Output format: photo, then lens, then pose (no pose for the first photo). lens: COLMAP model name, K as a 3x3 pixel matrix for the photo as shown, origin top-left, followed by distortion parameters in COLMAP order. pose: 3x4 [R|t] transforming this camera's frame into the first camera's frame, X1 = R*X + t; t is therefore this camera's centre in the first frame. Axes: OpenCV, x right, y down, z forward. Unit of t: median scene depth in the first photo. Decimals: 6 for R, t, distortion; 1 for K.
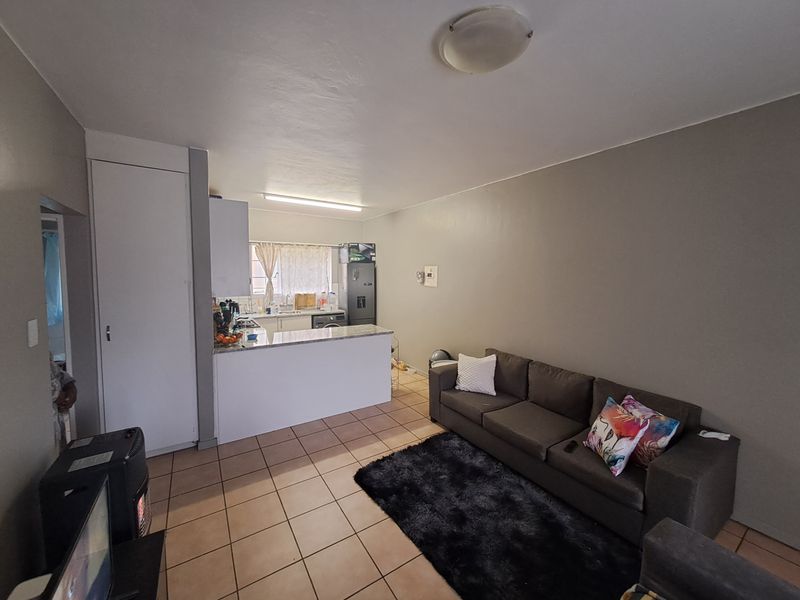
lens RADIAL K [[314.3, 0, 402.0], [0, 314.3, 293.8], [0, 0, 1]] dist [-0.003463, -0.000281]
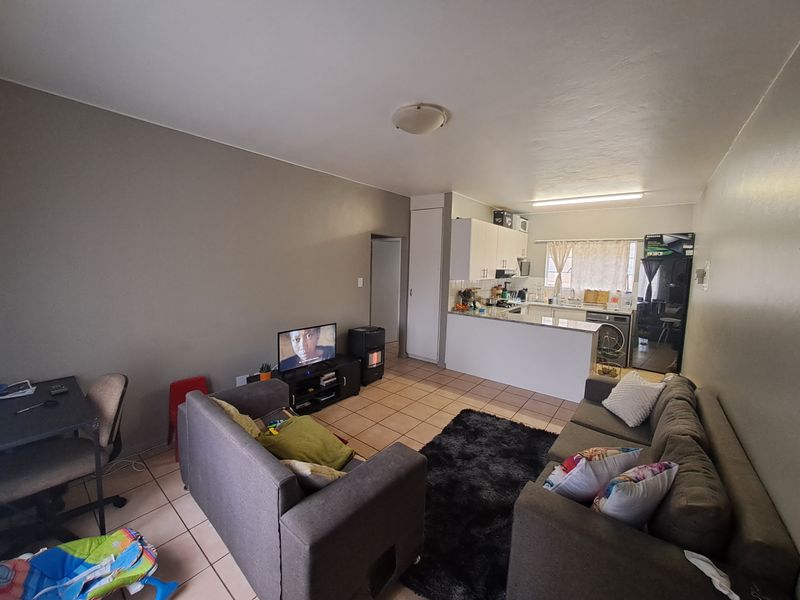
lens RADIAL K [[314.3, 0, 400.1], [0, 314.3, 295.0], [0, 0, 1]] dist [-0.003463, -0.000281]
pose [[0.322382, 0.099066, -0.941412, 0.856044], [-0.091488, 0.993114, 0.073177, -0.002830], [0.942178, 0.062537, 0.329225, 0.200692]]
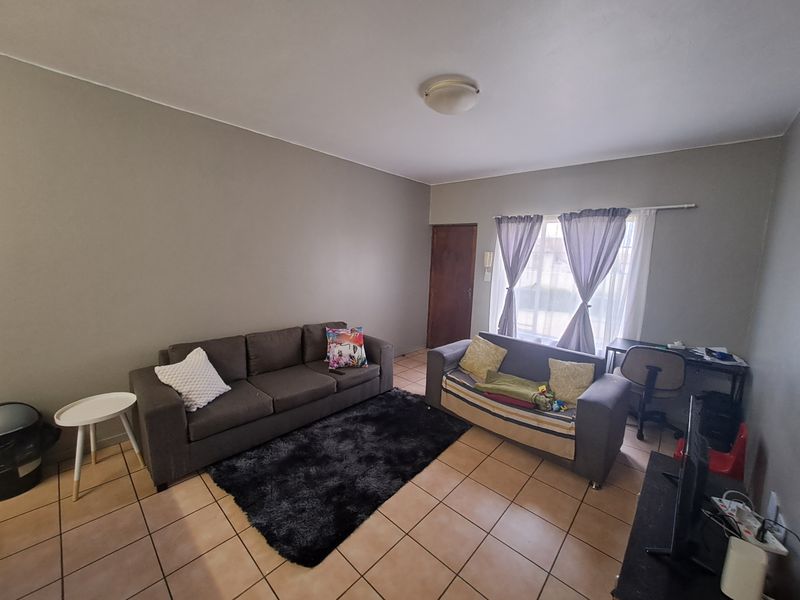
lens RADIAL K [[314.3, 0, 394.0], [0, 314.3, 302.0], [0, 0, 1]] dist [-0.003463, -0.000281]
pose [[-0.236710, -0.174976, 0.955695, -0.594754], [0.026273, 0.982137, 0.186324, -0.051747], [-0.971225, 0.069214, -0.227884, 0.792701]]
